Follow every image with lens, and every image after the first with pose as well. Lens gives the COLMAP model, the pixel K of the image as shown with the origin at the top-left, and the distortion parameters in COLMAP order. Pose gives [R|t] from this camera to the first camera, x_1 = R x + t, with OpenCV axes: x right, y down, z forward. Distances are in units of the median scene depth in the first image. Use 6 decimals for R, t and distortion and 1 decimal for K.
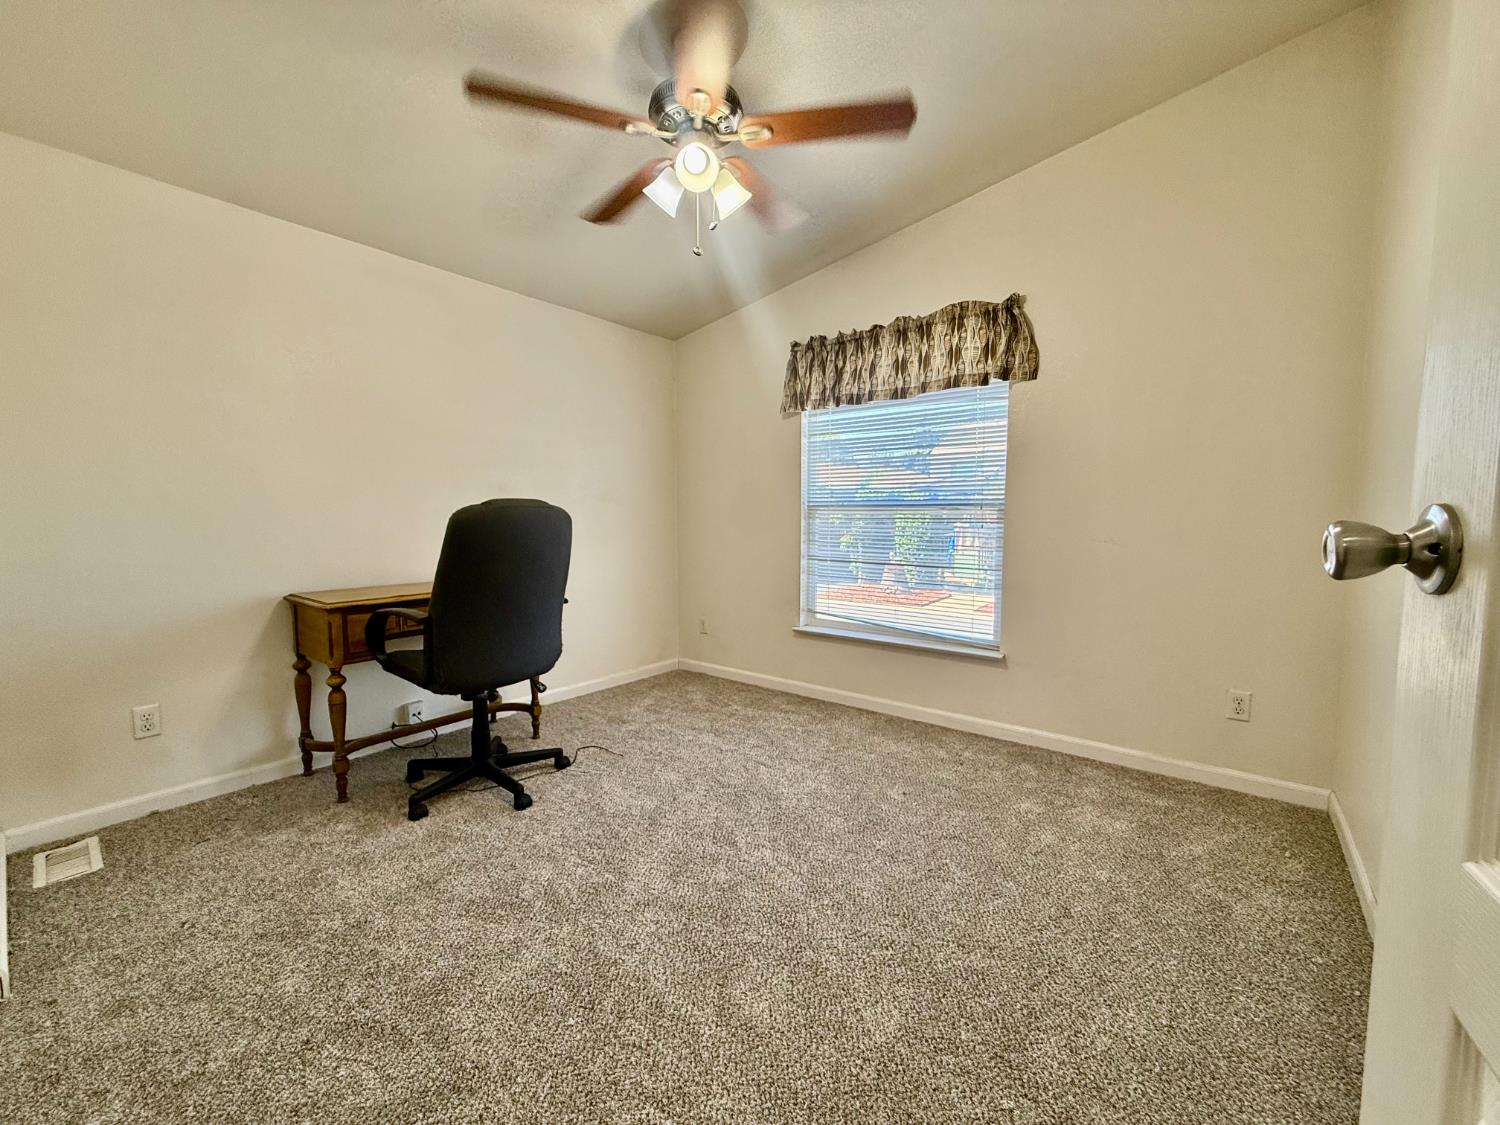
lens RADIAL K [[594.7, 0, 750.0], [0, 594.7, 562.5], [0, 0, 1]] dist [0.000834, 0.000339]
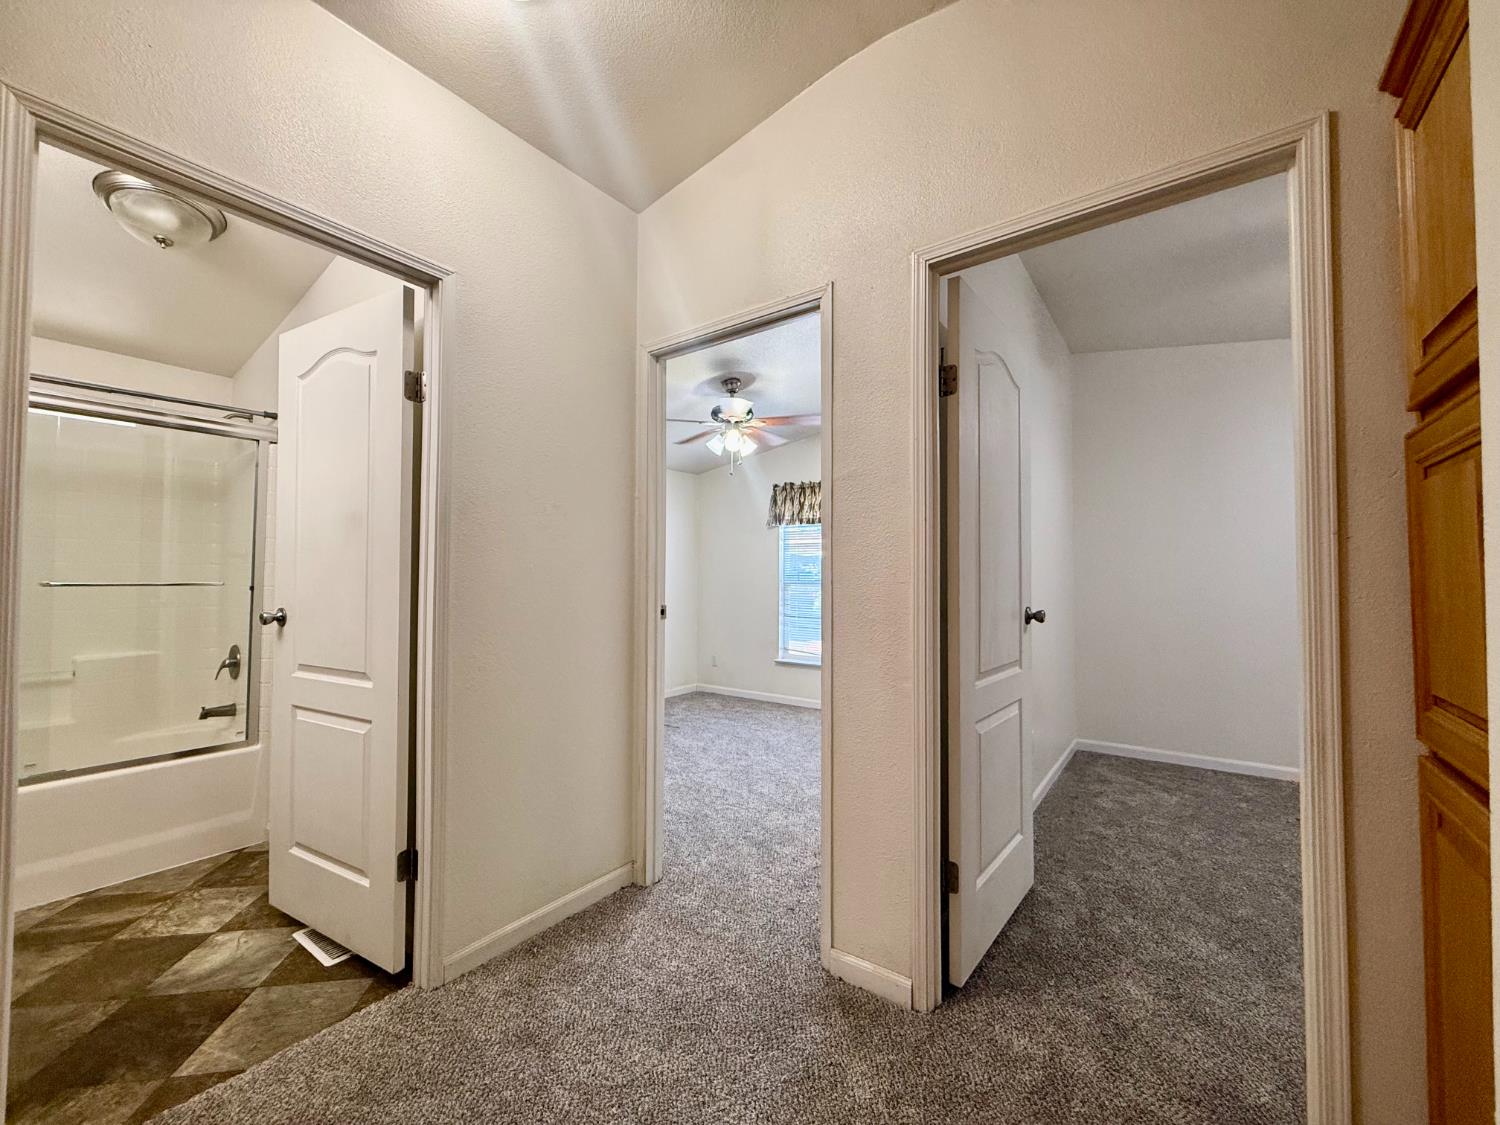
lens RADIAL K [[594.7, 0, 750.0], [0, 594.7, 562.5], [0, 0, 1]] dist [0.000834, 0.000339]
pose [[0.999285, 0.005996, 0.037321, -0.057647], [-0.002212, 0.994922, -0.100620, 0.012440], [-0.037735, 0.100466, 0.994225, -0.645104]]
